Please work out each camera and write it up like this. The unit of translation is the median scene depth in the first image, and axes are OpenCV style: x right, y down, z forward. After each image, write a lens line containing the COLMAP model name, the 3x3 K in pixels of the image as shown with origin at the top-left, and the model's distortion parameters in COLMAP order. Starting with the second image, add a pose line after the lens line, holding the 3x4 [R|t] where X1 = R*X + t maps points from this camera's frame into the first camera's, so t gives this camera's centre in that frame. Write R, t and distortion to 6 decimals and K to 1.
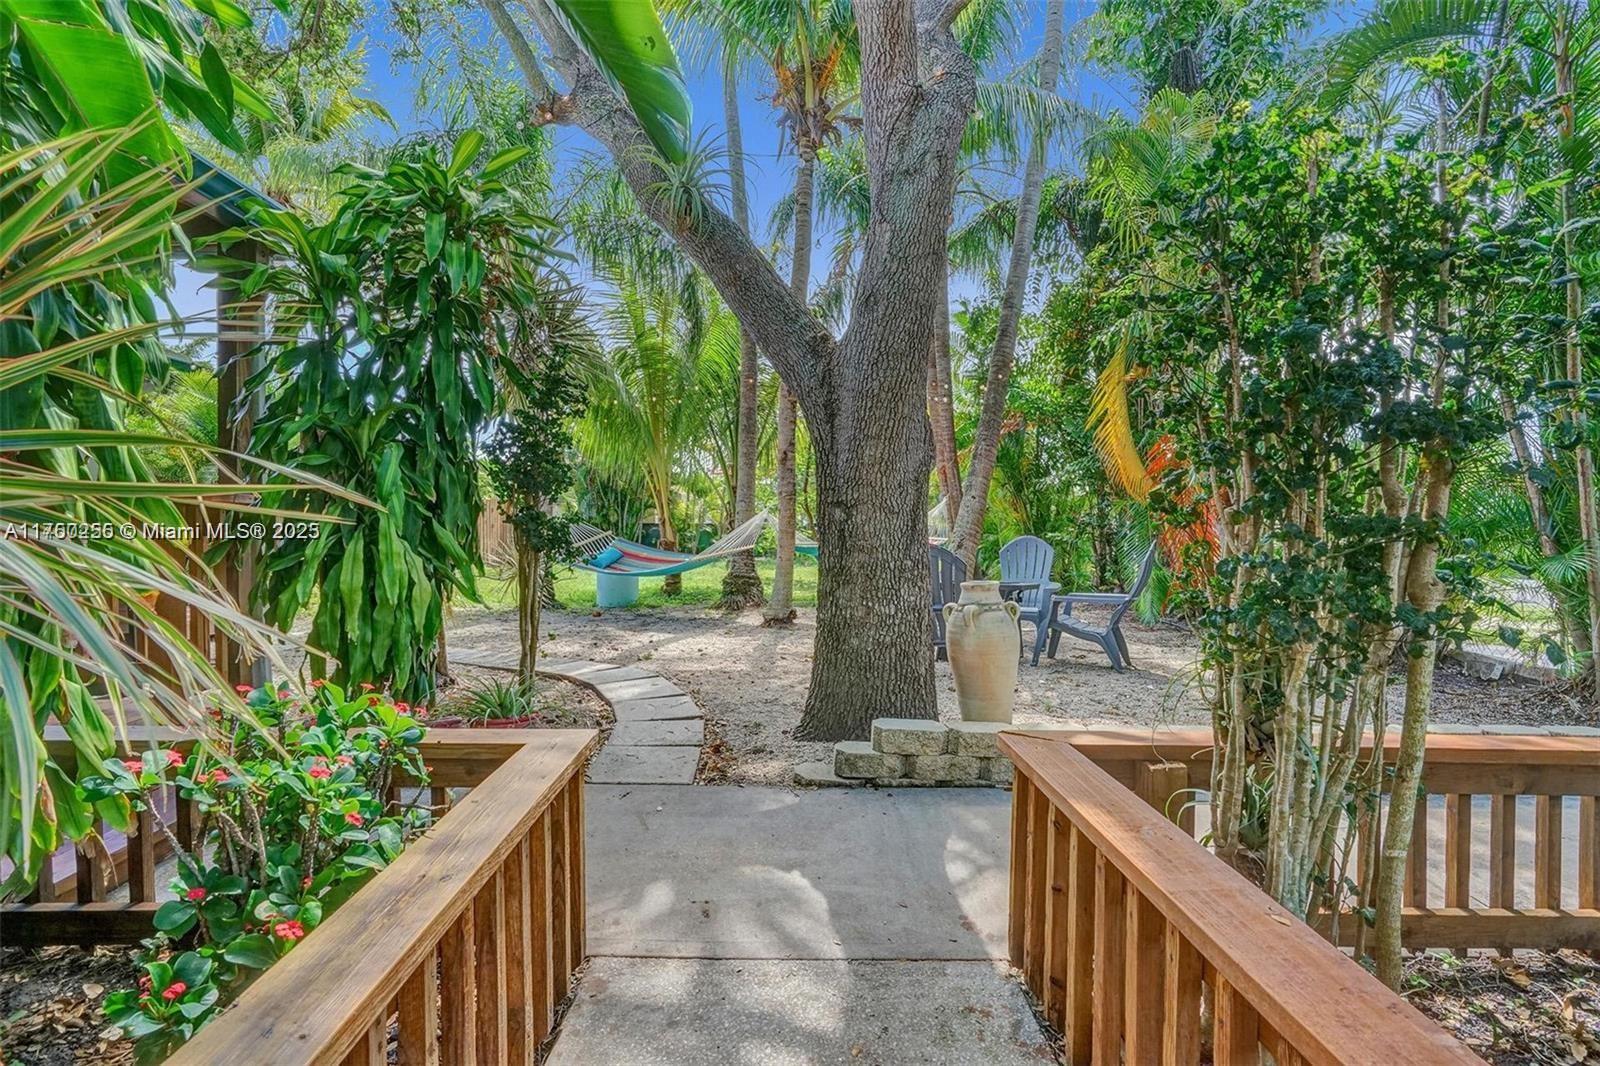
lens RADIAL K [[757.3, 0, 804.0], [0, 757.3, 529.0], [0, 0, 1]] dist [-0.024665, -0.000008]
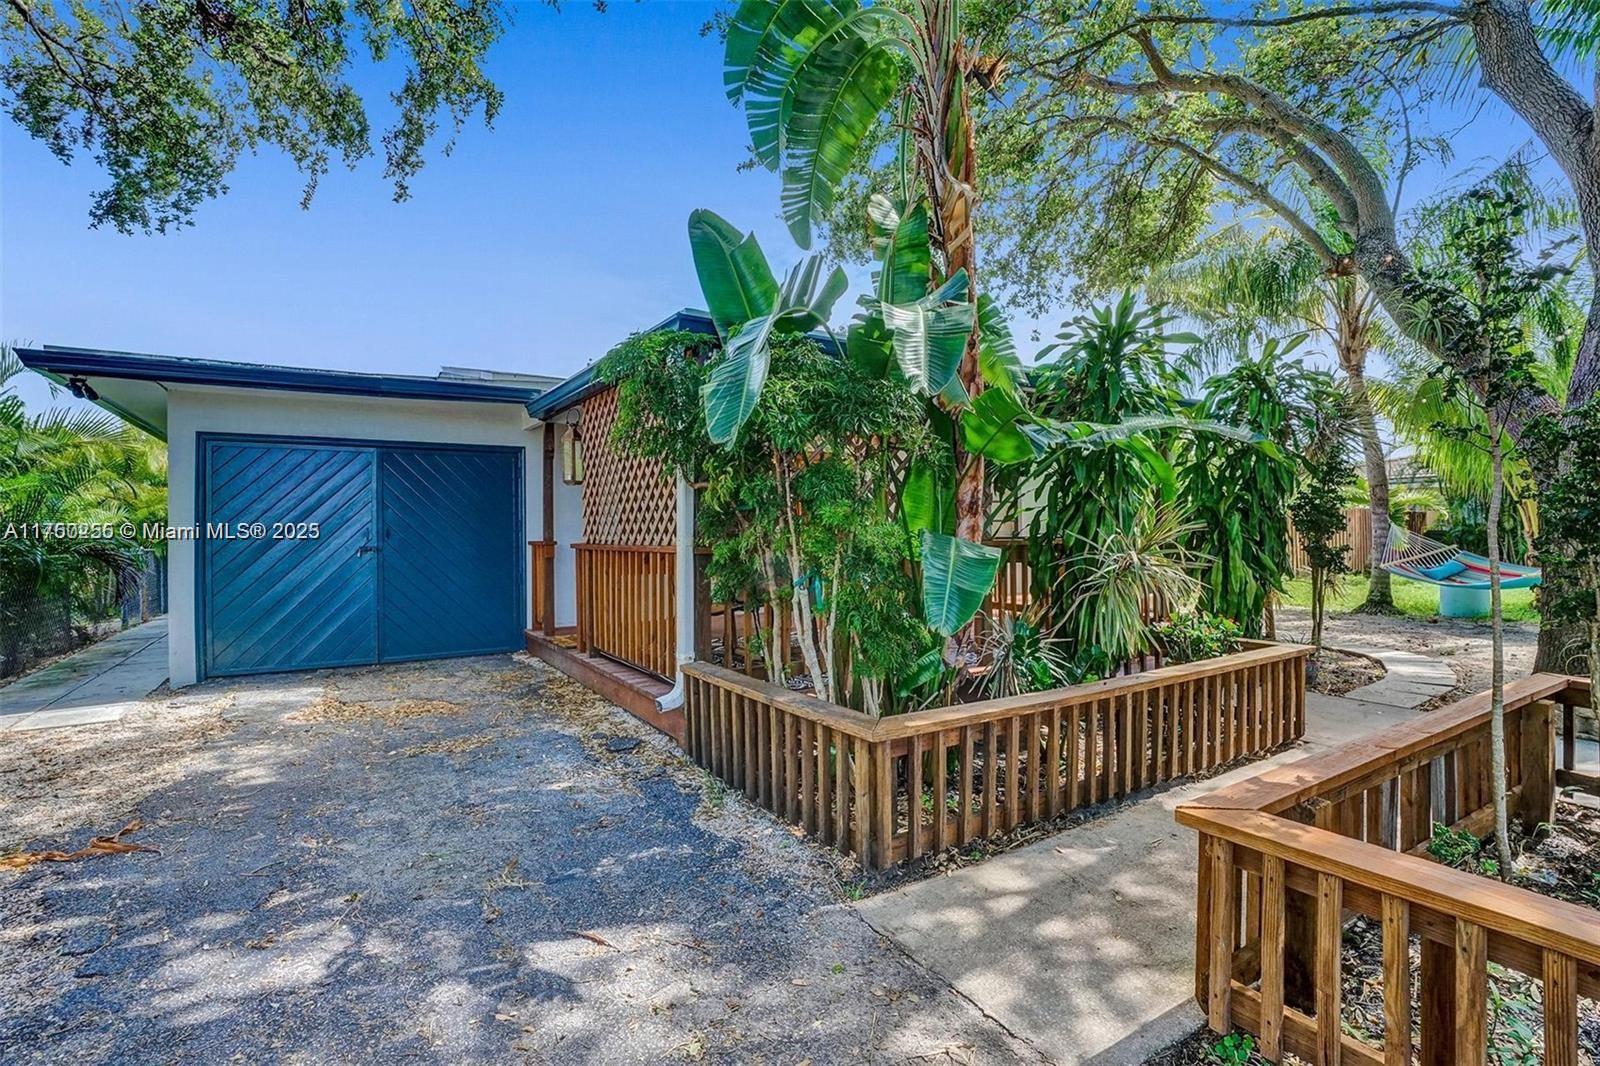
lens RADIAL K [[757.3, 0, 806.7], [0, 757.3, 532.0], [0, 0, 1]] dist [-0.024665, -0.000008]
pose [[0.504965, -0.008177, -0.863101, 0.556419], [0.009430, 0.999948, -0.003956, -0.059280], [0.863088, -0.006141, 0.505016, -0.921216]]
